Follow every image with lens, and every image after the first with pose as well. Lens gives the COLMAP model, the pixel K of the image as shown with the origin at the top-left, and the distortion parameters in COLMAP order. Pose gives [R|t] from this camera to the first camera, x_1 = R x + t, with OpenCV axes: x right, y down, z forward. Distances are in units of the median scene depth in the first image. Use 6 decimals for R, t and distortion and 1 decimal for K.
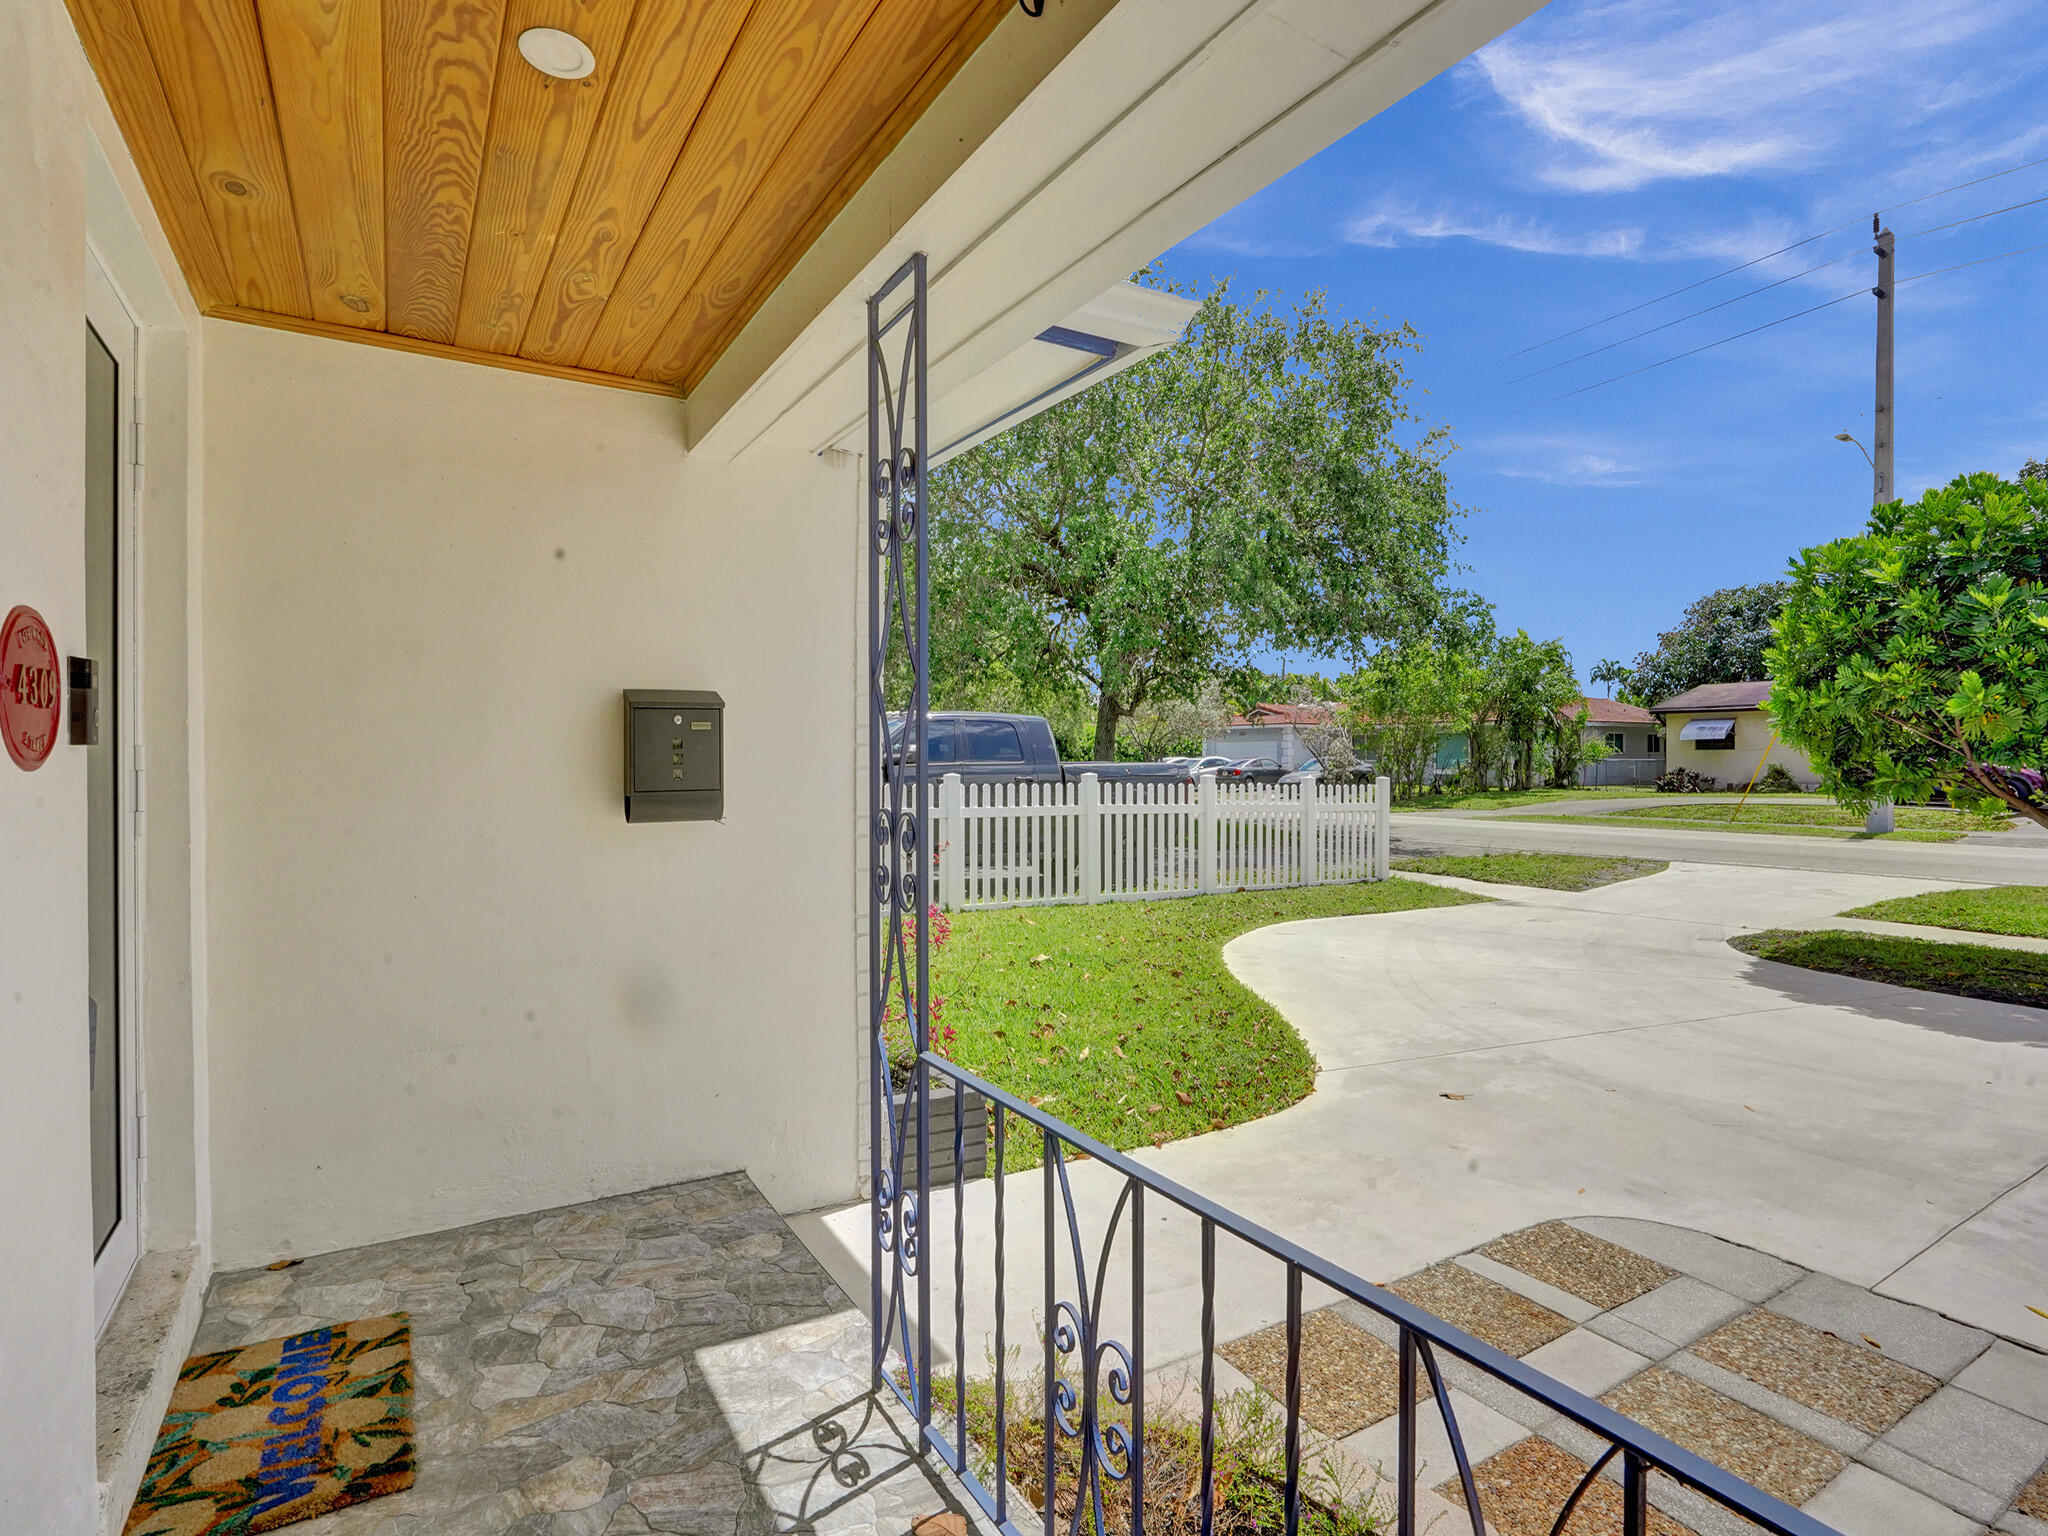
lens RADIAL K [[1032.3, 0, 1033.9], [0, 1032.3, 768.2], [0, 0, 1]] dist [-0.002388, -0.001009]
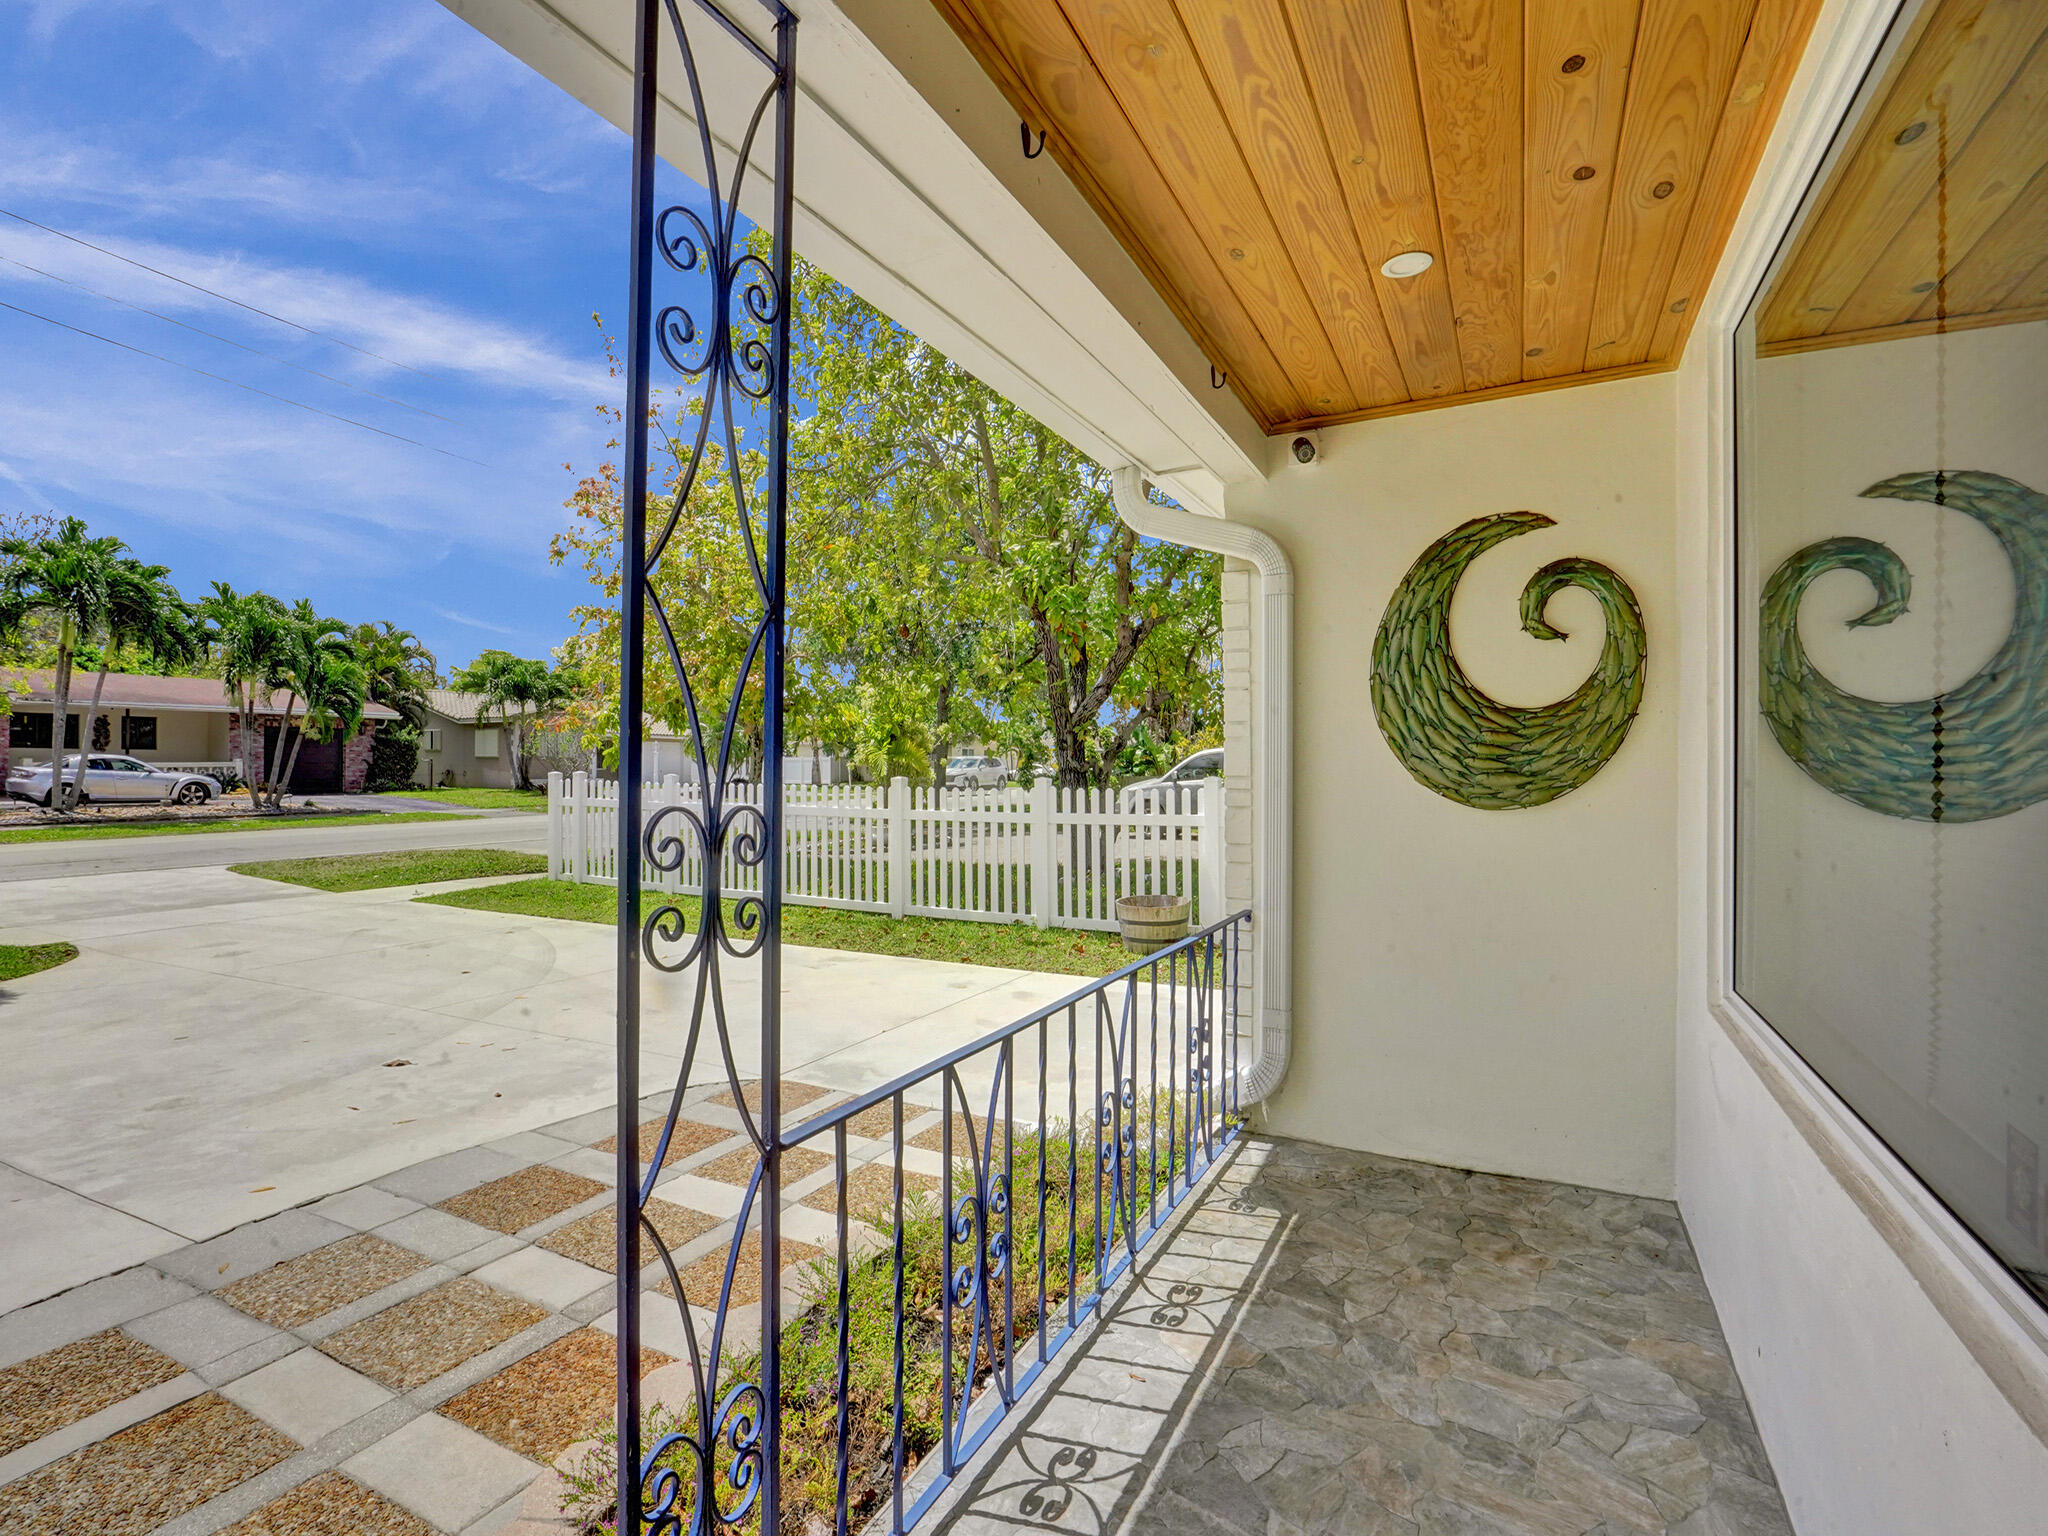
lens RADIAL K [[996.0, 0, 1032.3], [0, 996.0, 762.2], [0, 0, 1]] dist [-0.024997, 0.000843]
pose [[-0.536363, 0.002738, 0.843983, -0.519167], [0.011371, 0.999927, 0.003982, 0.017839], [-0.843911, 0.011733, -0.536355, 0.838834]]
